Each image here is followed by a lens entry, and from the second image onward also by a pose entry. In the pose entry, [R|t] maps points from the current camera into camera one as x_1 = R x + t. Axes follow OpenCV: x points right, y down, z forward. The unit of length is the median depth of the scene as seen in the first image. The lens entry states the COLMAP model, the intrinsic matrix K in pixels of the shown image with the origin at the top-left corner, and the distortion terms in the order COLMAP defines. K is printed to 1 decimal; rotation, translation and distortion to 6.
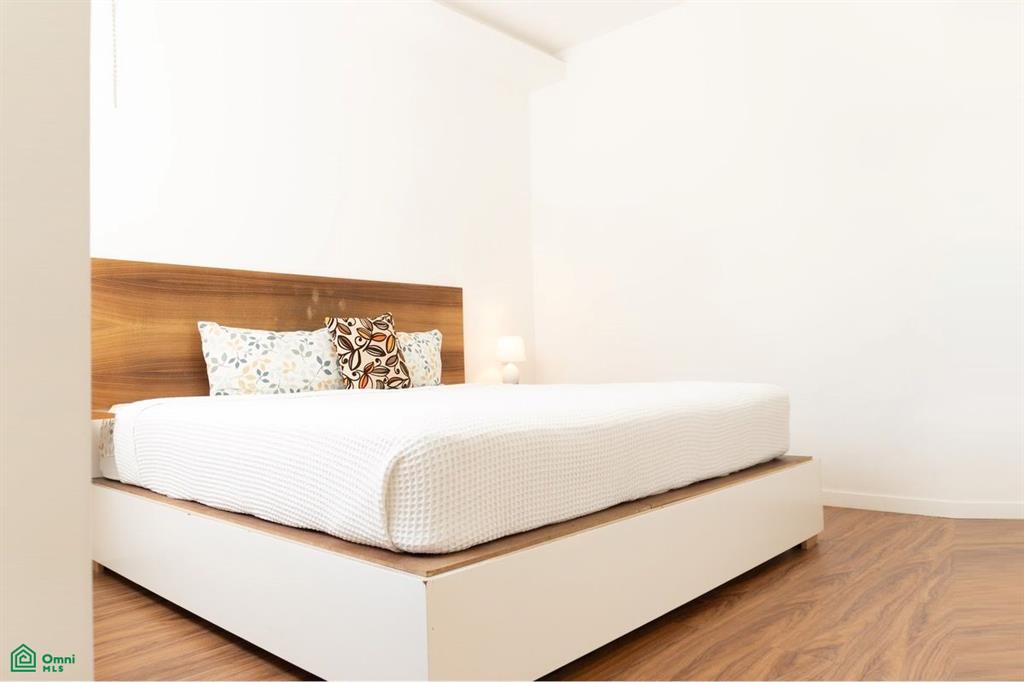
lens RADIAL K [[687.2, 0, 512.0], [0, 687.2, 341.0], [0, 0, 1]] dist [-0.020409, 0.000957]
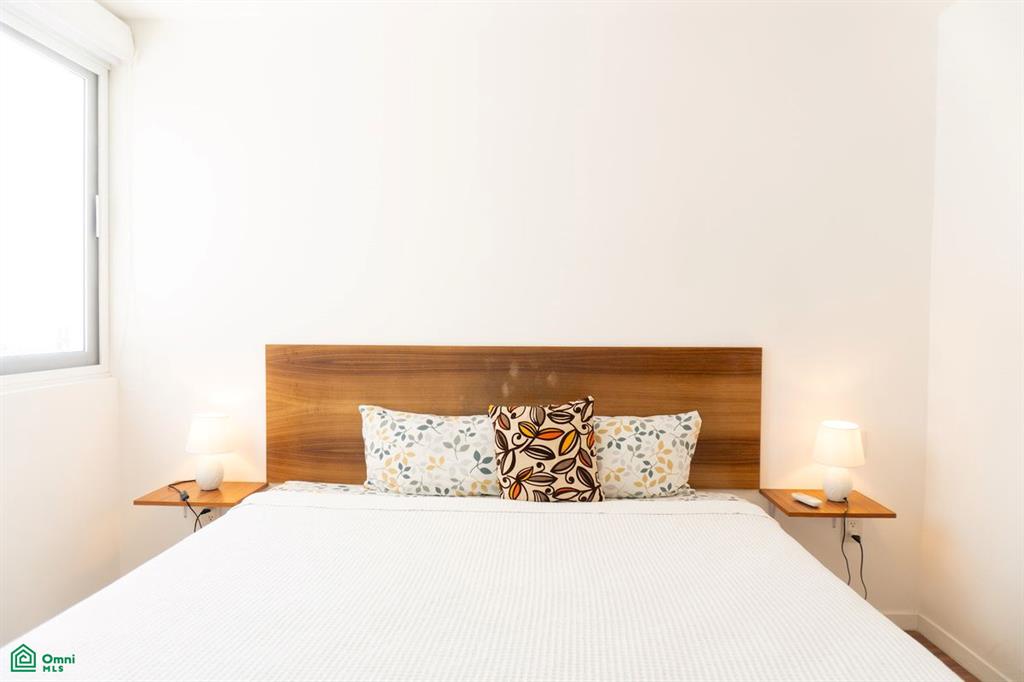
lens RADIAL K [[687.2, 0, 512.0], [0, 687.2, 341.0], [0, 0, 1]] dist [-0.020409, 0.000957]
pose [[0.672182, 0.054764, -0.738358, 0.369600], [-0.016573, 0.998124, 0.058944, -0.165131], [0.740200, -0.027384, 0.671828, 0.461589]]
